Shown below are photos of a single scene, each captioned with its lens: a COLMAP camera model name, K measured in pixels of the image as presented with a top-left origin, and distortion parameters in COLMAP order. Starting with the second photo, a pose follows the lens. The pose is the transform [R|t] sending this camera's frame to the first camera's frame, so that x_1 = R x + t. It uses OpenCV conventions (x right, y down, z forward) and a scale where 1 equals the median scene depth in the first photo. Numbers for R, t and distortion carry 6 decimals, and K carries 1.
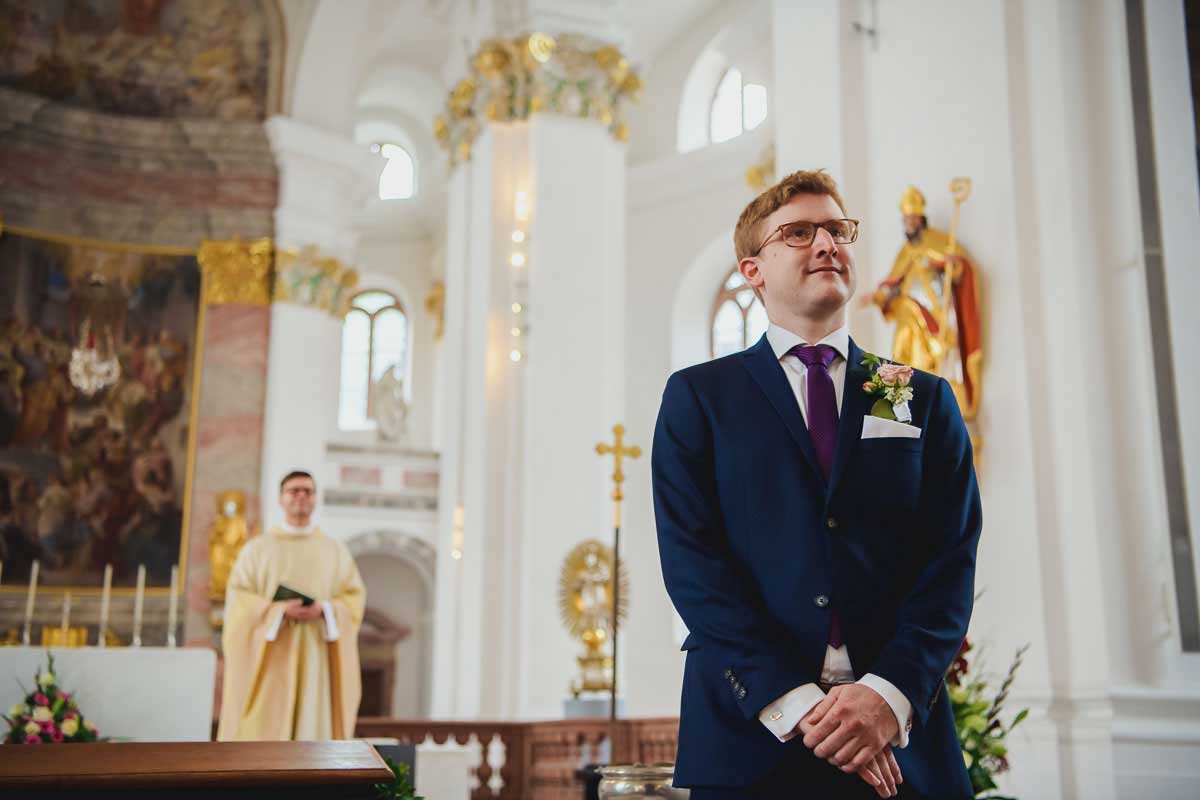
lens RADIAL K [[1384.7, 0, 600.0], [0, 1384.7, 400.0], [0, 0, 1]] dist [0.064975, 0.153530]
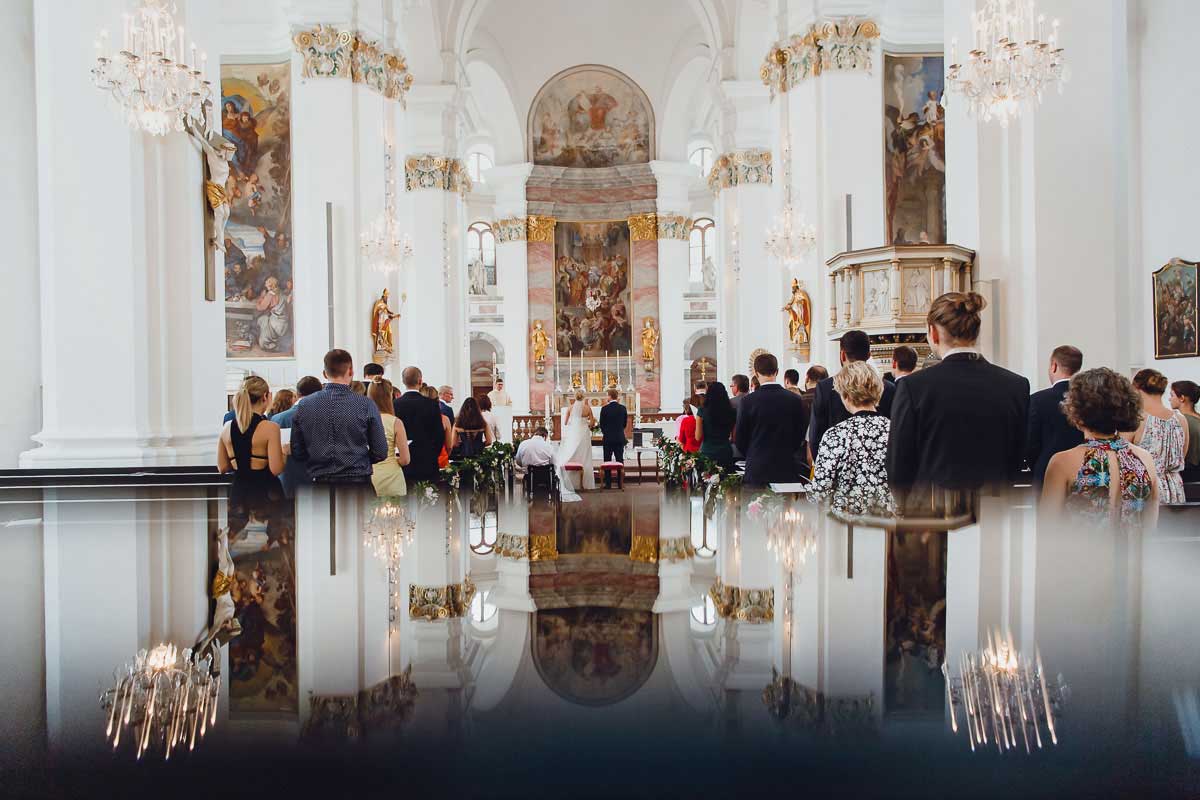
lens RADIAL K [[816.2, 0, 600.0], [0, 816.2, 400.0], [0, 0, 1]] dist [-0.000496, -0.000033]
pose [[0.936988, -0.018976, -0.348846, 0.163938], [0.102888, 0.969228, 0.223632, -0.125487], [0.333867, -0.245433, 0.910107, -0.407021]]
